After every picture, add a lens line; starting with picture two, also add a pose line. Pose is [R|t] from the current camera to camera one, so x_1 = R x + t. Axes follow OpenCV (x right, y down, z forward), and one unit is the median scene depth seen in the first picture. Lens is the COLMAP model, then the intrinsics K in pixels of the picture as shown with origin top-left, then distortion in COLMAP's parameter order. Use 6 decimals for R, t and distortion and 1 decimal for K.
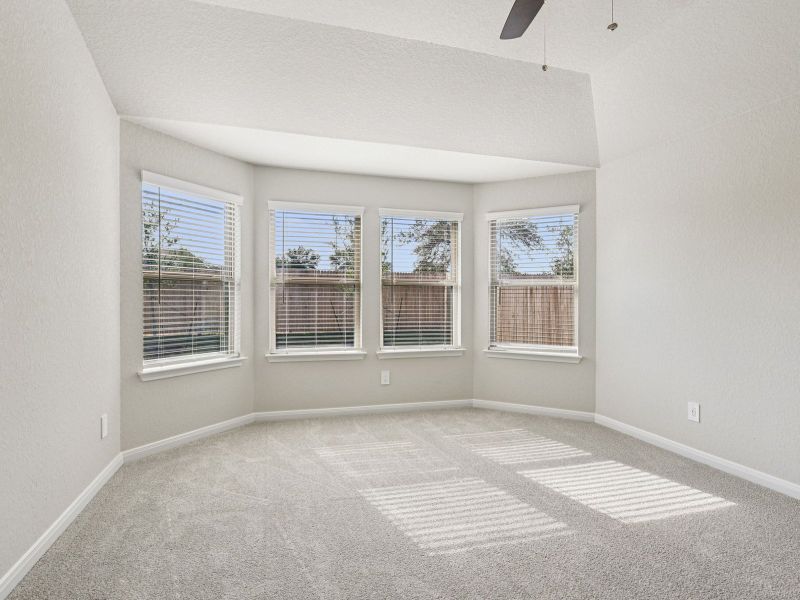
lens RADIAL K [[431.2, 0, 406.1], [0, 431.2, 300.8], [0, 0, 1]] dist [0.007311, -0.009641]
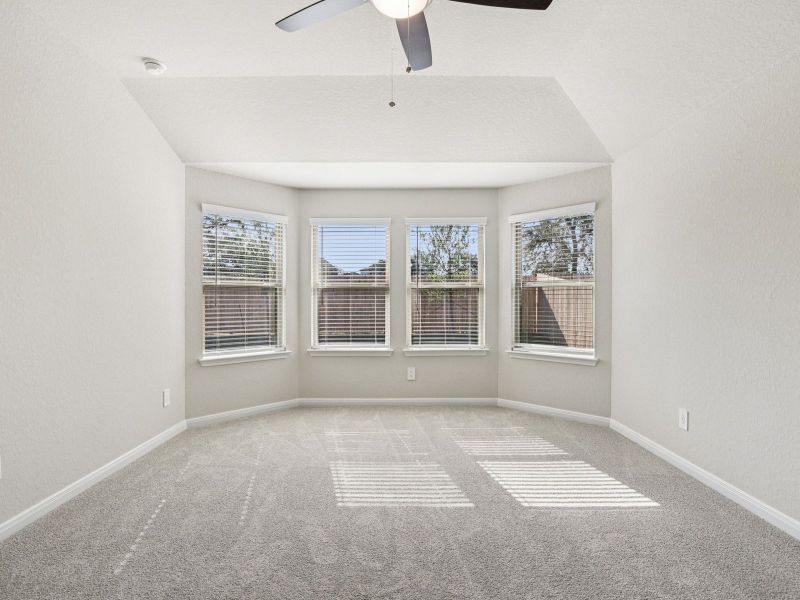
lens RADIAL K [[431.2, 0, 407.5], [0, 431.2, 302.8], [0, 0, 1]] dist [0.007311, -0.009641]
pose [[0.958226, -0.008257, -0.285894, 0.300783], [0.007210, 0.999963, -0.004714, 0.005895], [0.285922, 0.002455, 0.958250, -0.054062]]
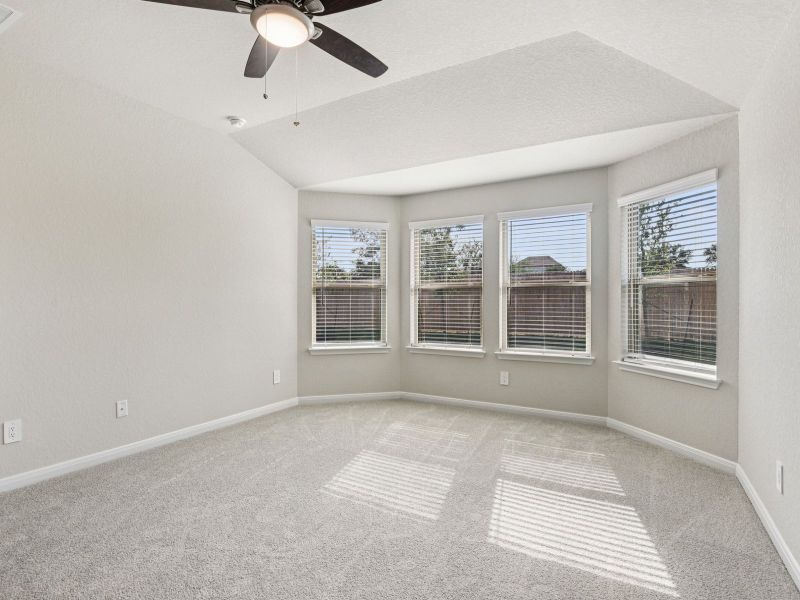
lens RADIAL K [[431.2, 0, 388.1], [0, 431.2, 298.9], [0, 0, 1]] dist [0.007311, -0.009641]
pose [[0.677149, -0.010672, -0.735768, 0.611251], [0.000022, 0.999895, -0.014483, 0.006772], [0.735845, 0.009791, 0.677079, 0.124703]]
